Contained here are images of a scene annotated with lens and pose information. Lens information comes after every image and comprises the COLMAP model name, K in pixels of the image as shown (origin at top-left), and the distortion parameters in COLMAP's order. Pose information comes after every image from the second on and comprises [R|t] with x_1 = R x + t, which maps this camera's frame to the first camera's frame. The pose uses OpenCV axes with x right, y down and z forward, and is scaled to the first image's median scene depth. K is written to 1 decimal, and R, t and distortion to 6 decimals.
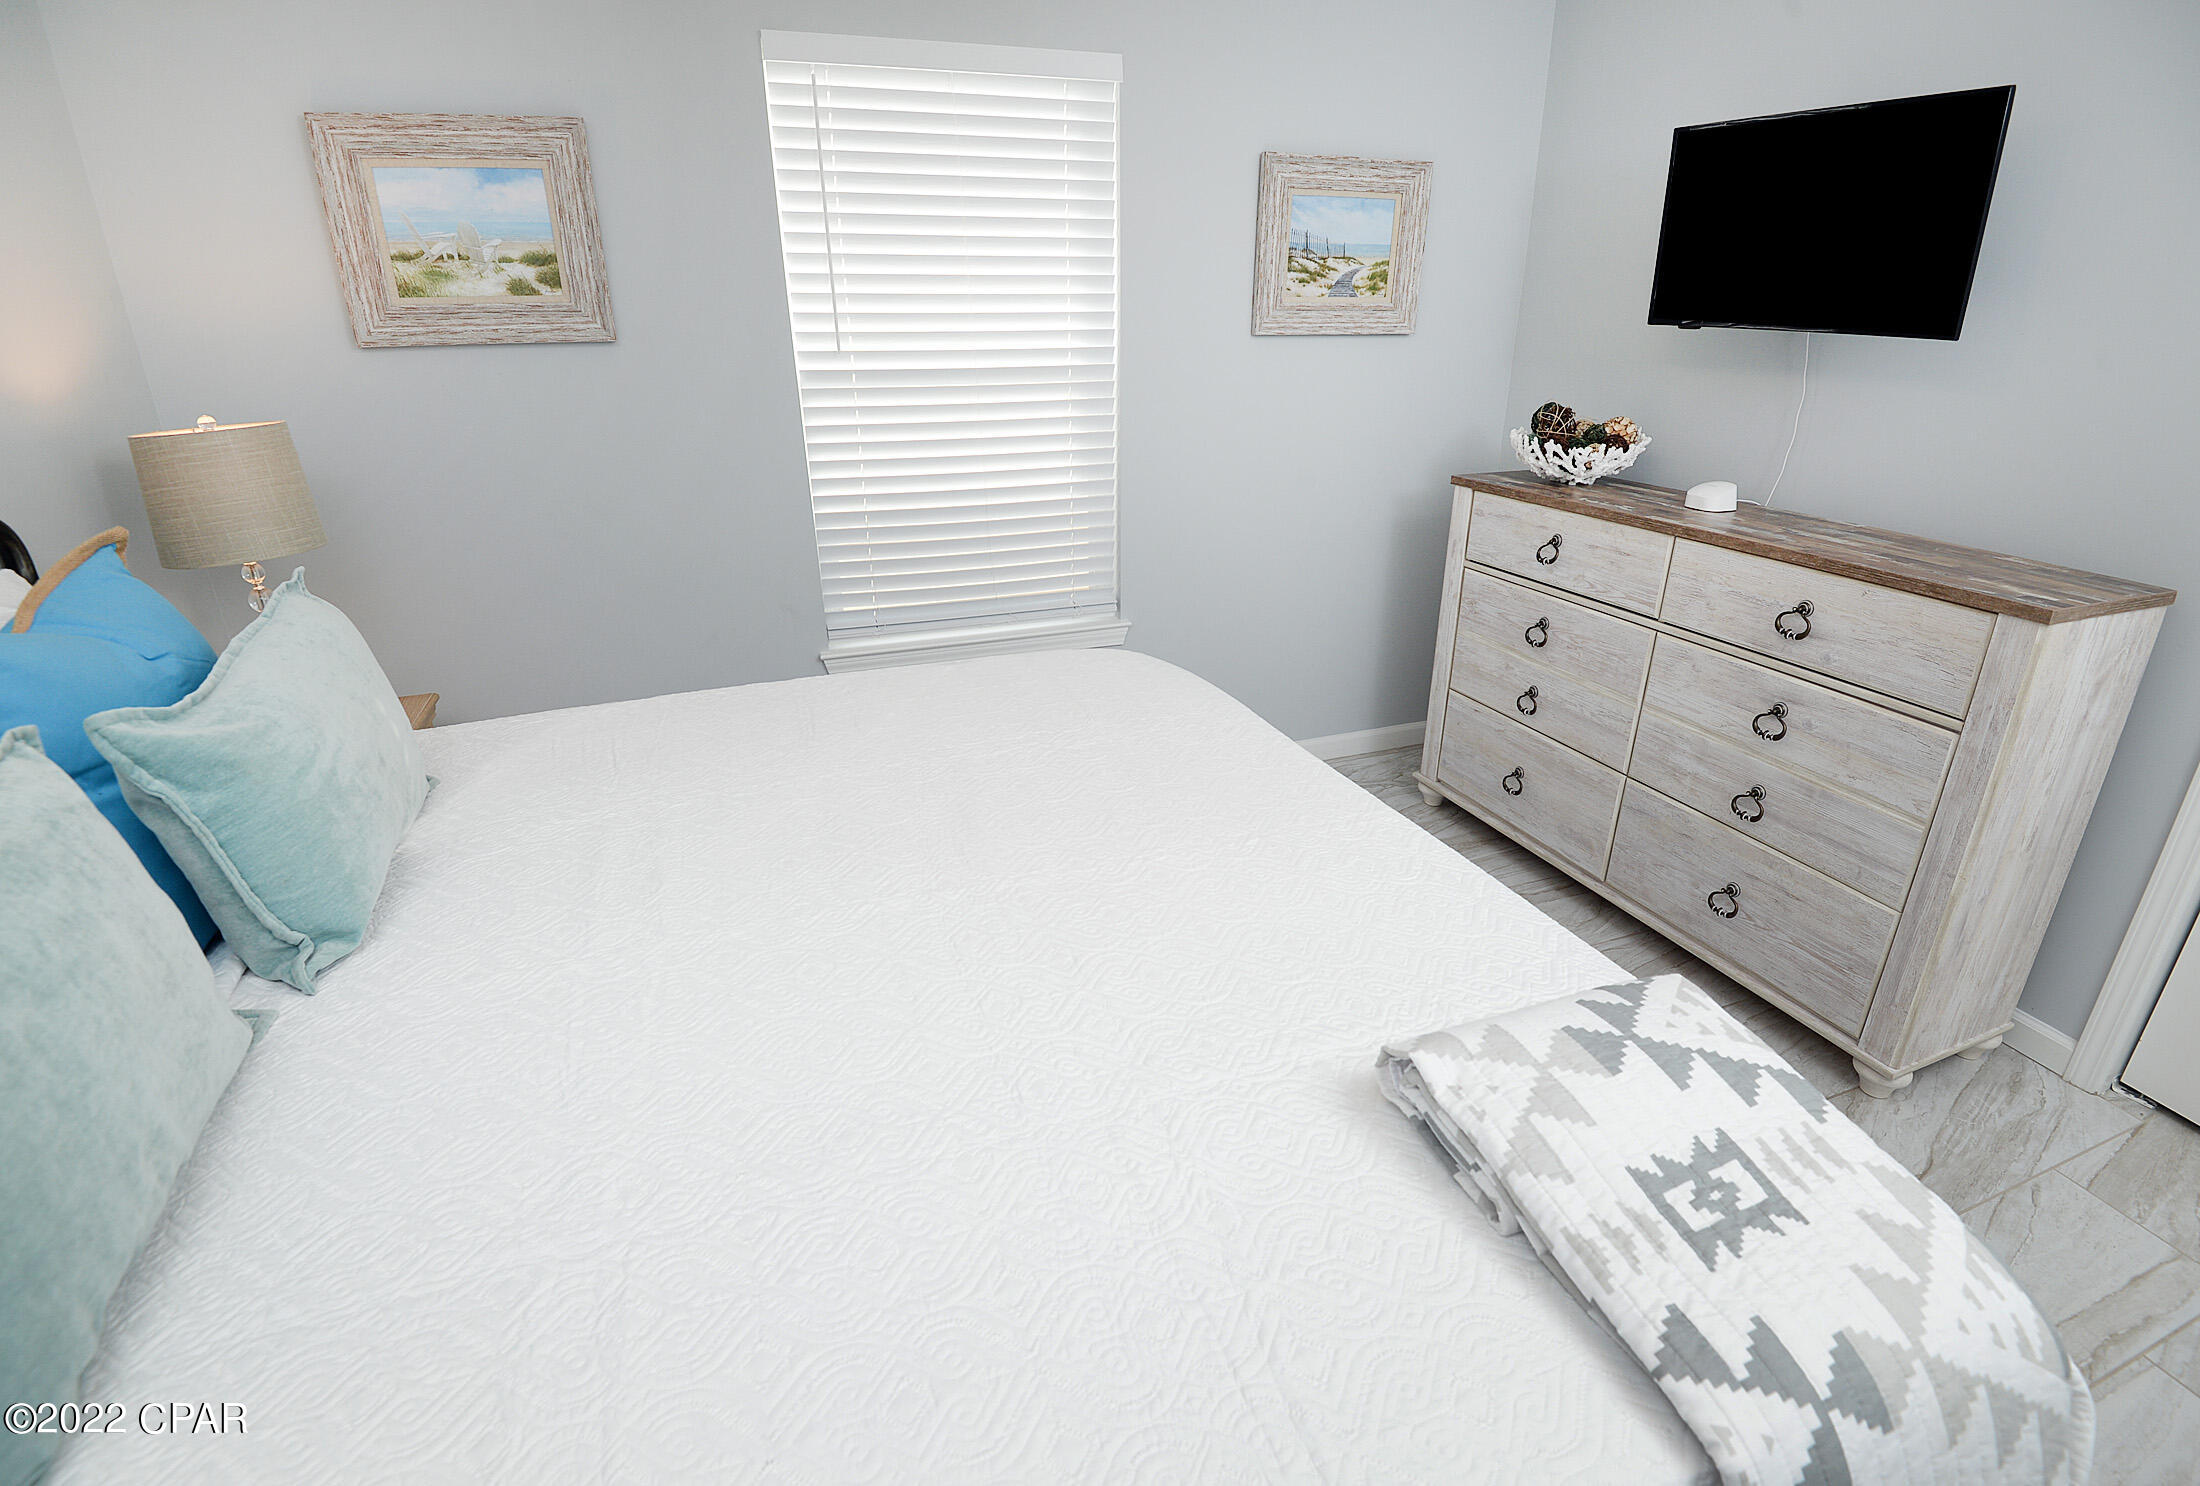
lens RADIAL K [[1022.8, 0, 1100.0], [0, 1022.8, 743.0], [0, 0, 1]] dist [-0.024540, -0.018570]
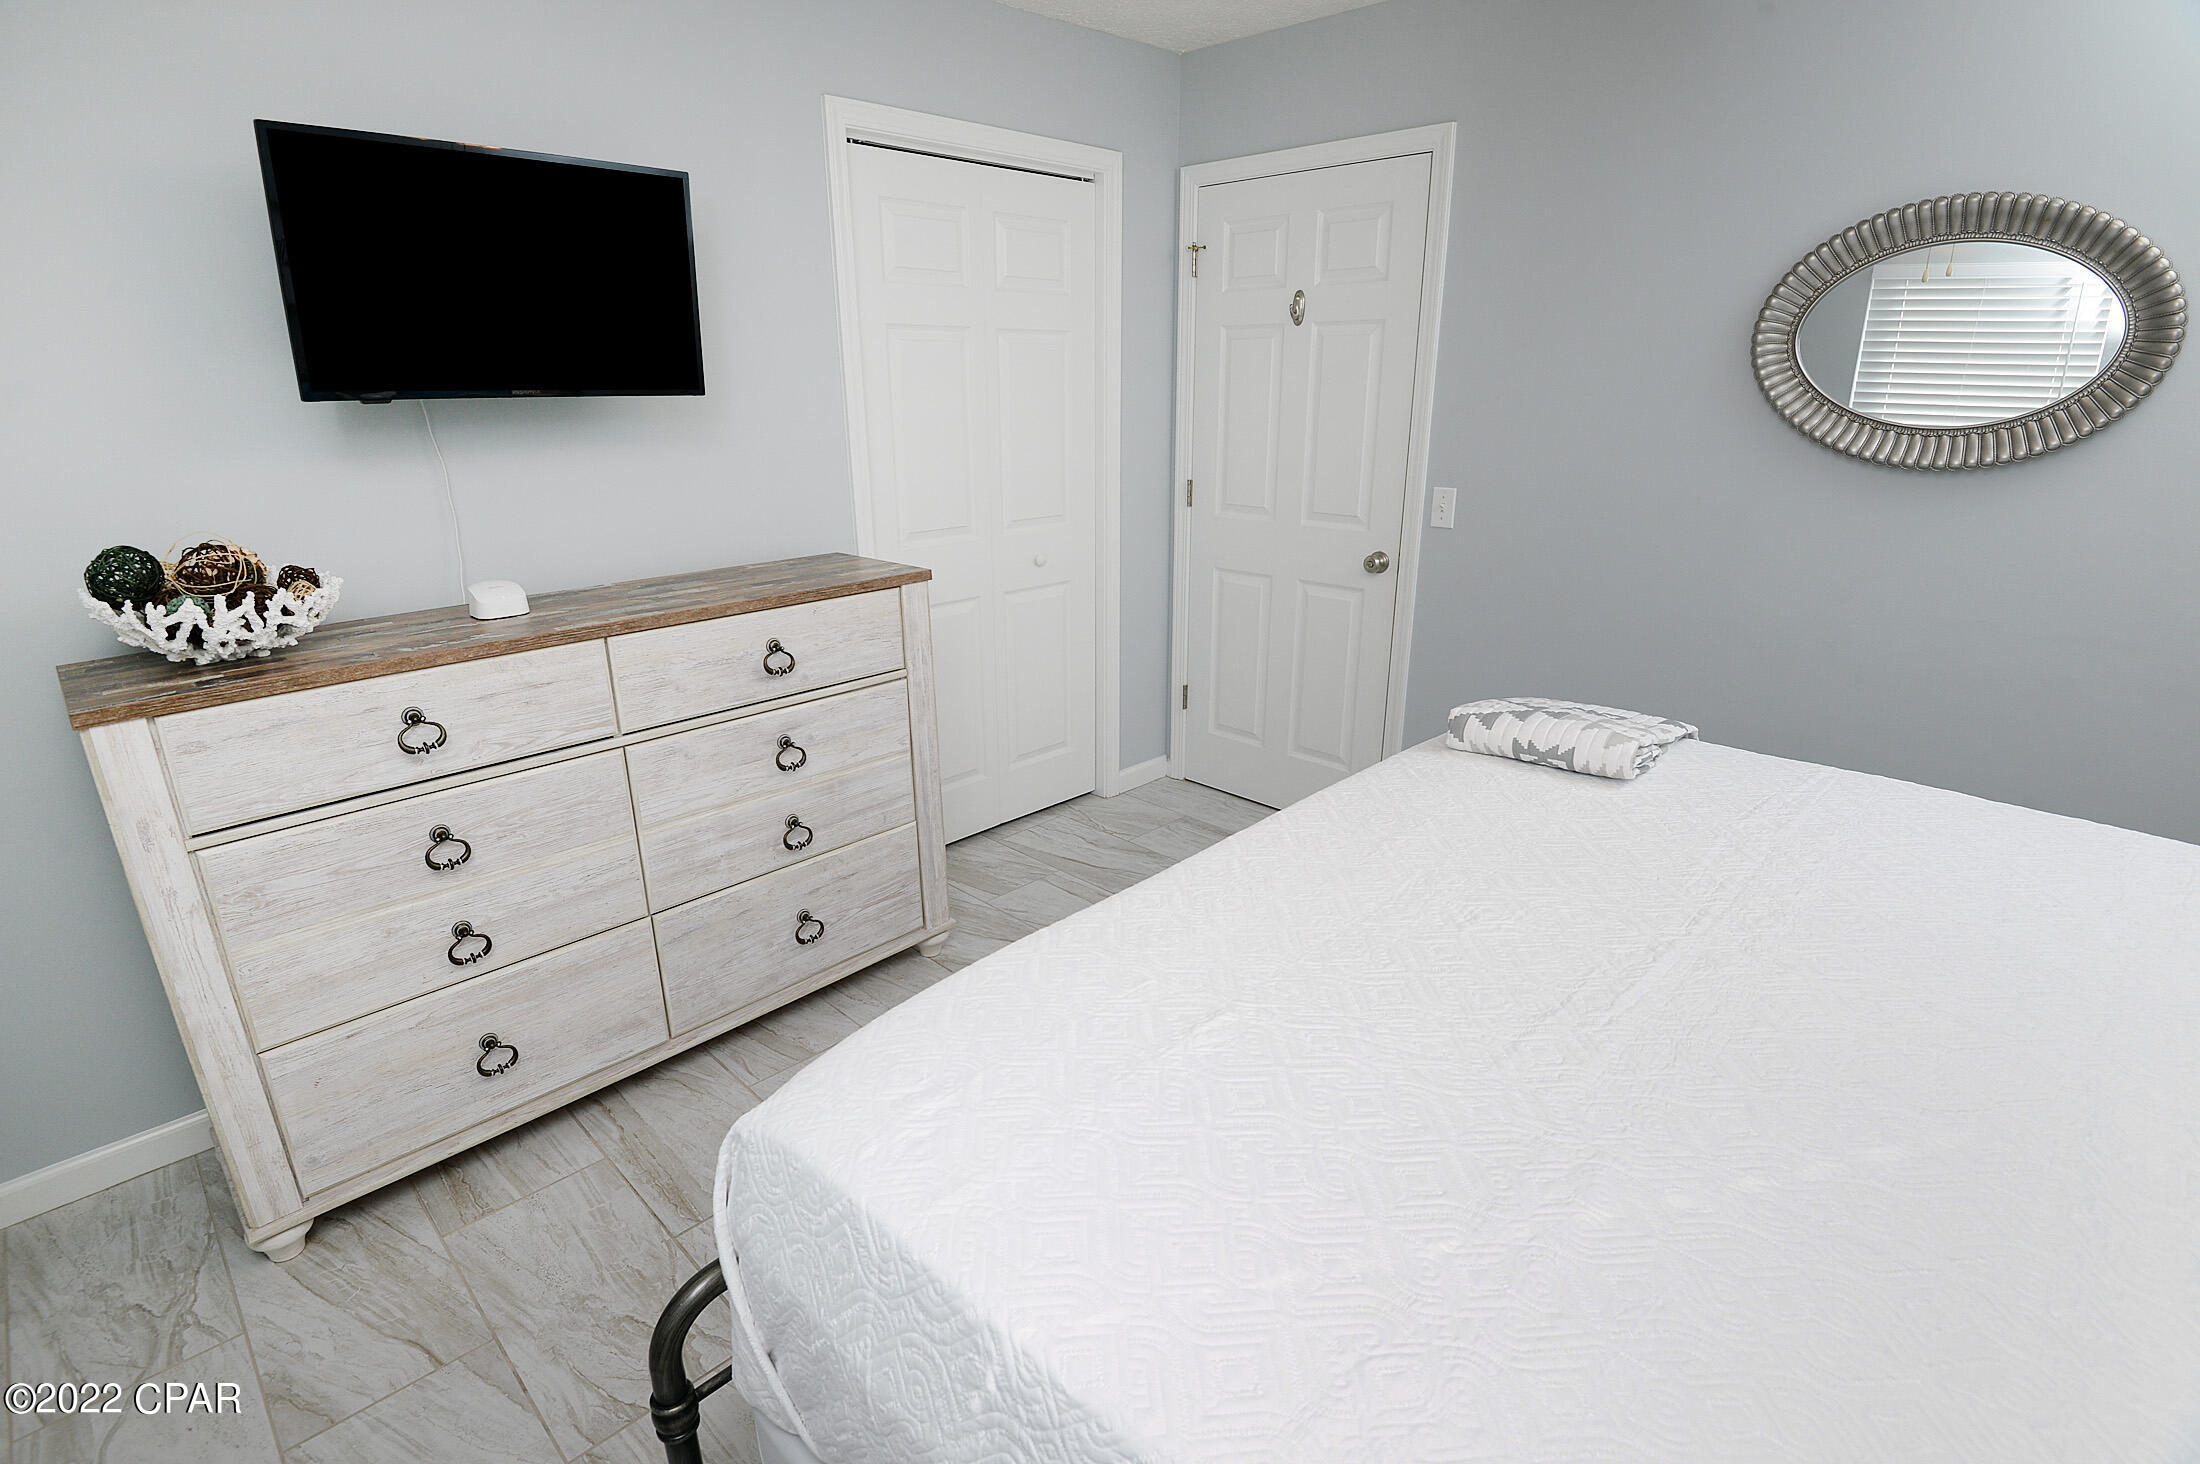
lens RADIAL K [[1073.4, 0, 1100.0], [0, 1073.4, 732.0], [0, 0, 1]] dist [-0.002957, -0.000633]
pose [[-0.430144, -0.277515, 0.859047, -0.400691], [0.358837, 0.820615, 0.444778, -0.390736], [-0.828379, 0.499577, -0.253400, 0.926481]]
